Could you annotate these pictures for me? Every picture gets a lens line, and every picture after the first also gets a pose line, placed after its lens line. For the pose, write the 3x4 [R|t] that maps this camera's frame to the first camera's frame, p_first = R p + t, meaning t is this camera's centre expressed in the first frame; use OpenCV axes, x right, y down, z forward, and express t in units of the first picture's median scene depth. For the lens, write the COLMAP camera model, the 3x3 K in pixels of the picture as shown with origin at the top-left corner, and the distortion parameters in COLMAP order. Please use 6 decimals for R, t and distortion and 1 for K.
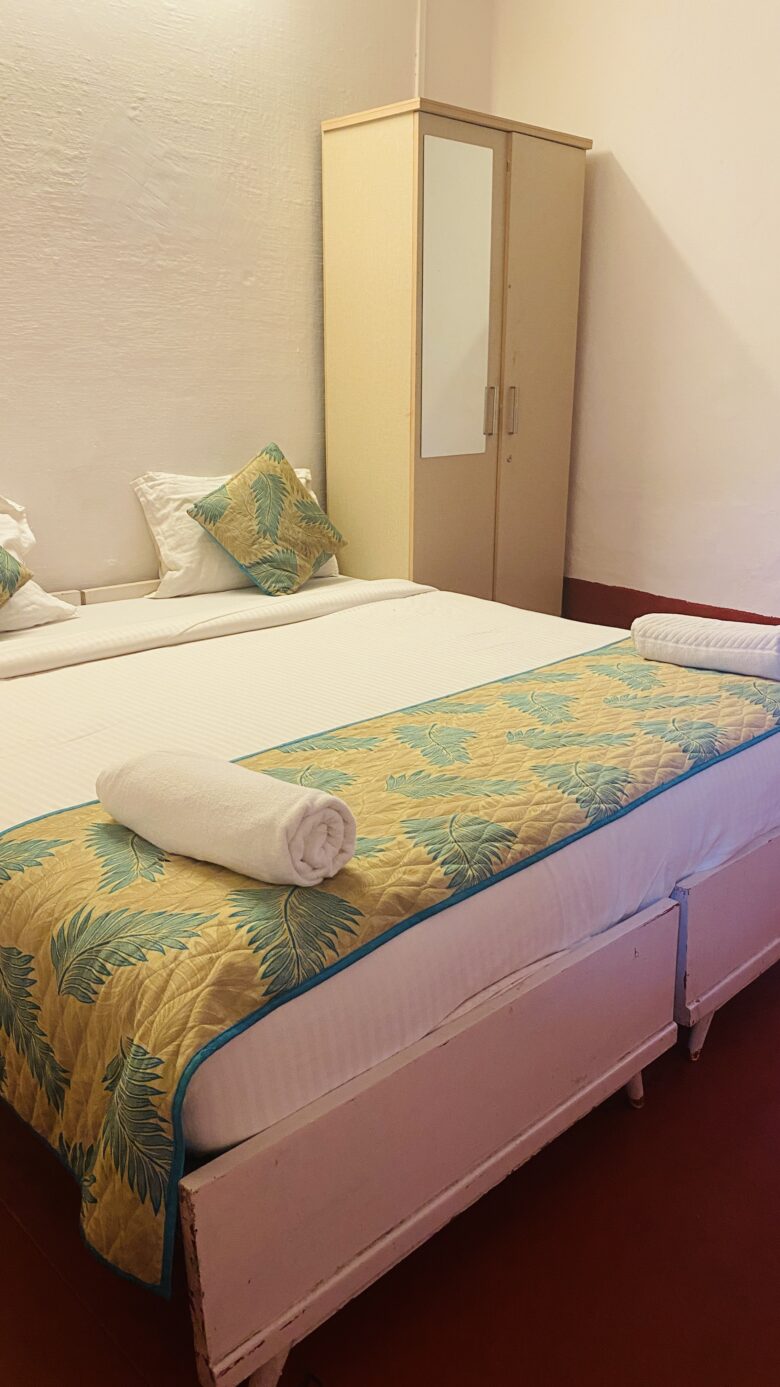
lens RADIAL K [[1056.7, 0, 391.4], [0, 1056.7, 676.9], [0, 0, 1]] dist [0.039045, -0.002090]
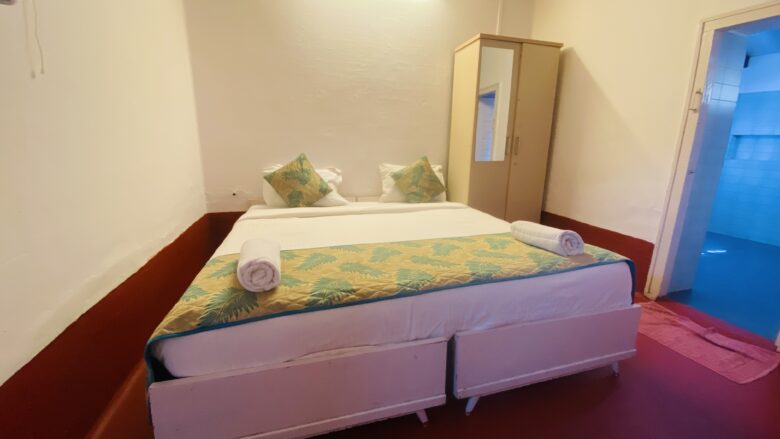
lens RADIAL K [[316.2, 0, 390.0], [0, 316.2, 219.5], [0, 0, 1]] dist [0.031435, -0.034371]
pose [[0.883477, 0.106578, -0.456189, 0.248524], [-0.133670, 0.990646, -0.027431, -0.002536], [0.448999, 0.085214, 0.889460, 0.186396]]
